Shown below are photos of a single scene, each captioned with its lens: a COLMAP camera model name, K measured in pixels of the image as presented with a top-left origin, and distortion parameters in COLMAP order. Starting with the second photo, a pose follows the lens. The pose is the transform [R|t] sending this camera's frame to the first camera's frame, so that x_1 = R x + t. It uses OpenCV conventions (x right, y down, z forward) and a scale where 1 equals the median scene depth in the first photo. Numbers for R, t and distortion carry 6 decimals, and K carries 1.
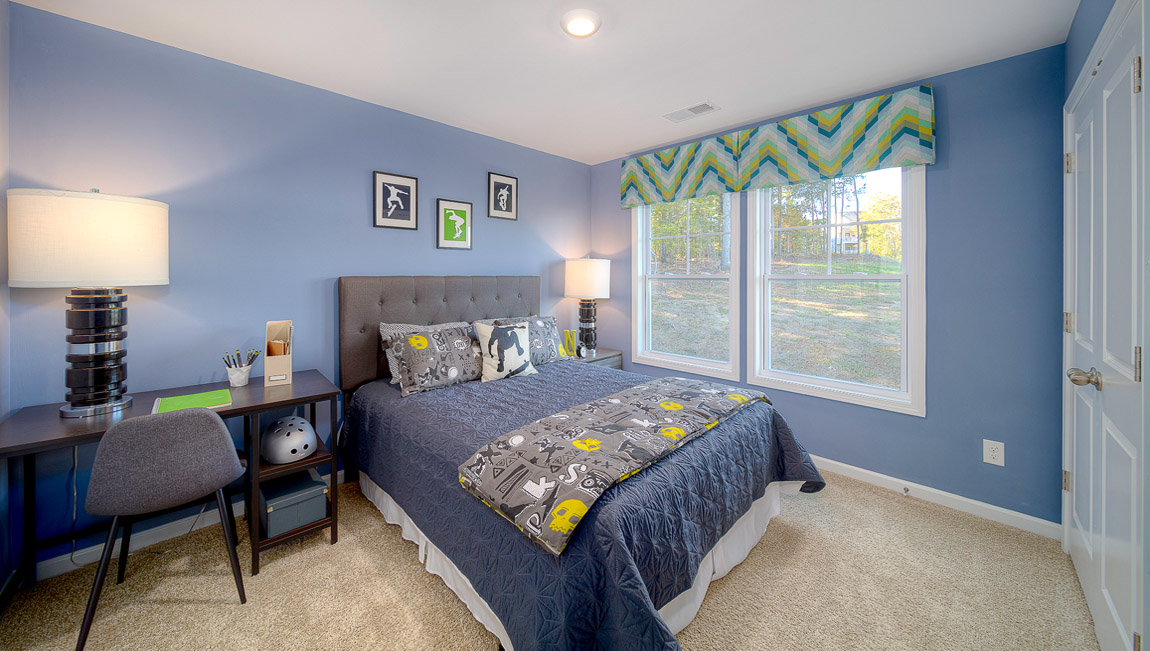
lens RADIAL K [[403.2, 0, 574.6], [0, 403.2, 279.8], [0, 0, 1]] dist [-0.000729, 0.000018]
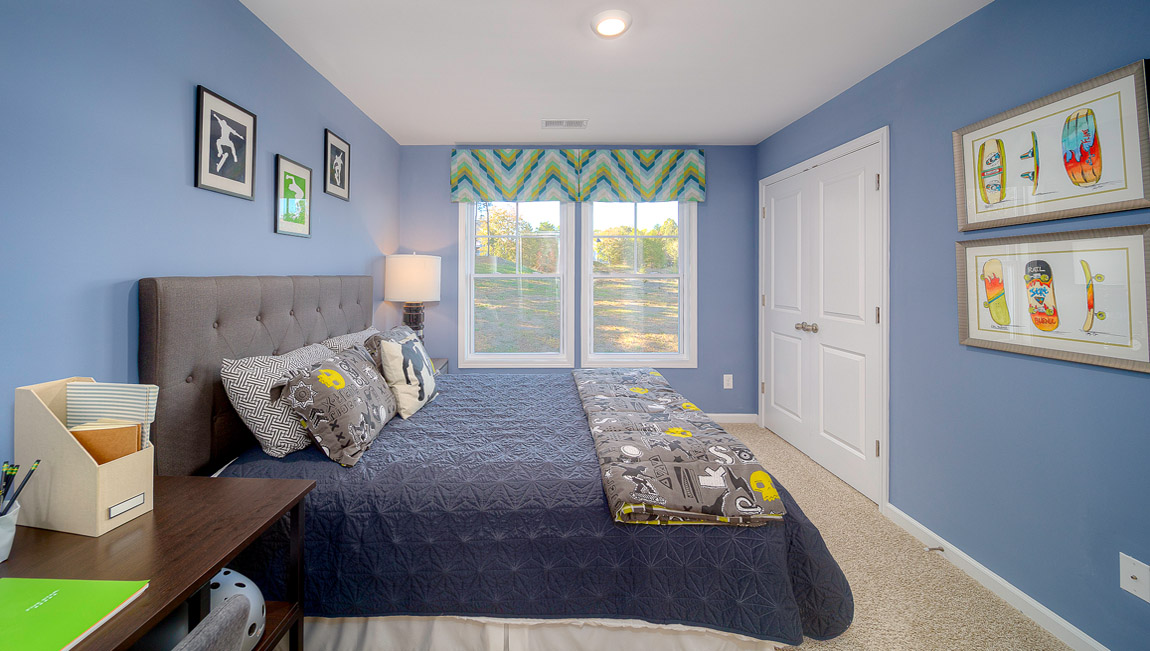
lens RADIAL K [[403.2, 0, 574.6], [0, 403.2, 279.8], [0, 0, 1]] dist [-0.000729, 0.000018]
pose [[0.706895, -0.009720, 0.707252, -0.484749], [0.007693, 0.999952, 0.006054, -0.004216], [-0.707277, 0.001161, 0.706936, 0.230666]]
